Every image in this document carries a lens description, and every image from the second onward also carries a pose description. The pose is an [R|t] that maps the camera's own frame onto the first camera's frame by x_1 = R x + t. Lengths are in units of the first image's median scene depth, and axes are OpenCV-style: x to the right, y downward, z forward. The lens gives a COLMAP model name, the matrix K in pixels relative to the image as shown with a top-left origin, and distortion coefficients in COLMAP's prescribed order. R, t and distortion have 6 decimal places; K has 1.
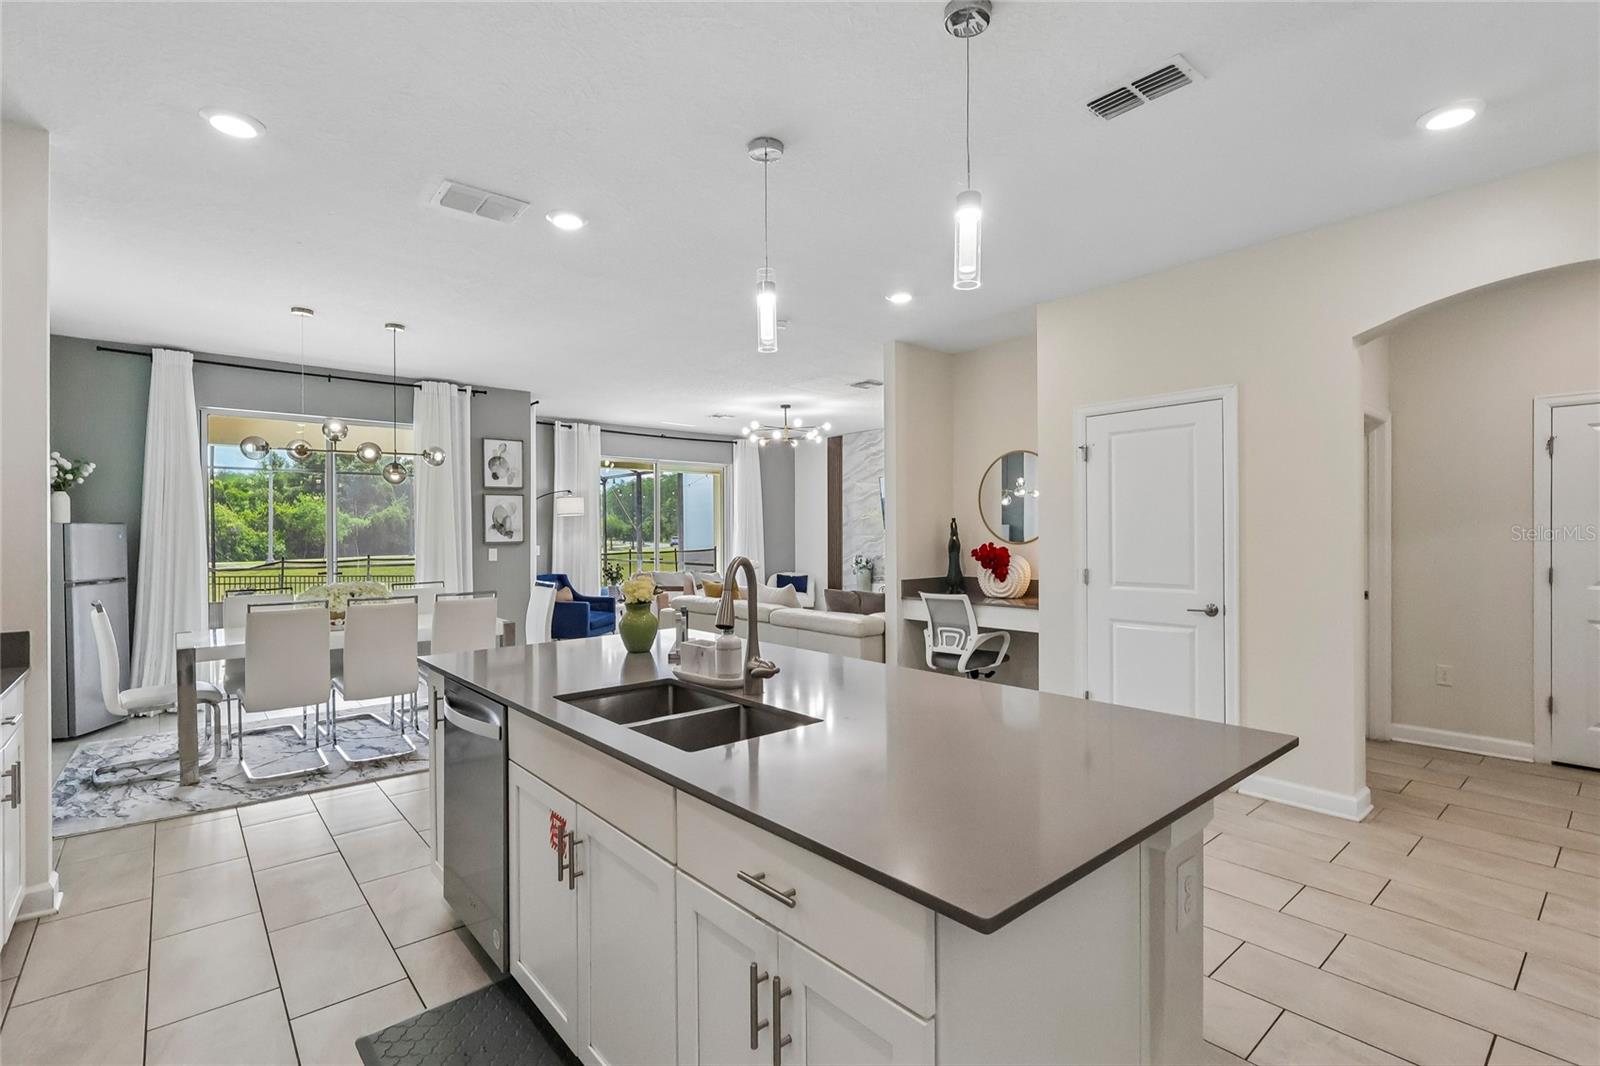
lens RADIAL K [[738.8, 0, 790.5], [0, 738.8, 539.2], [0, 0, 1]] dist [-0.004172, 0.001315]
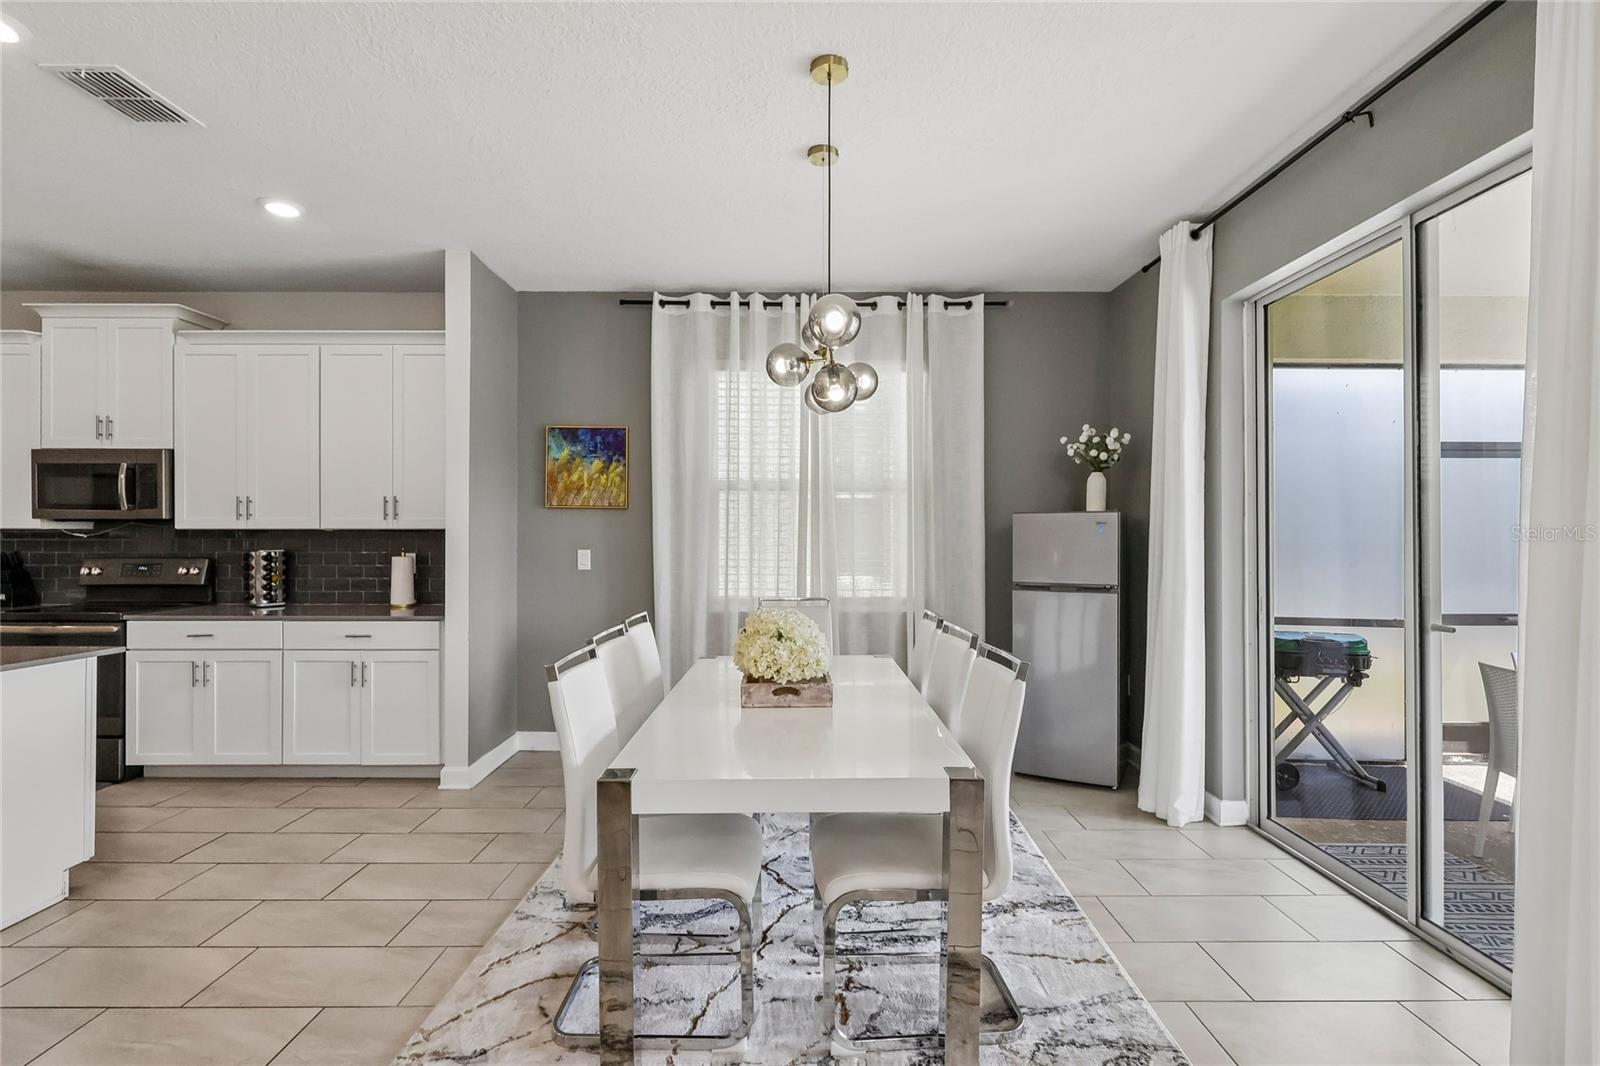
lens RADIAL K [[738.8, 0, 800.8], [0, 738.8, 534.0], [0, 0, 1]] dist [-0.004172, 0.001315]
pose [[-0.638082, 0.004145, -0.769958, -0.142265], [-0.004558, 0.999948, 0.009161, -0.003404], [0.769955, 0.009355, -0.638029, 1.043934]]
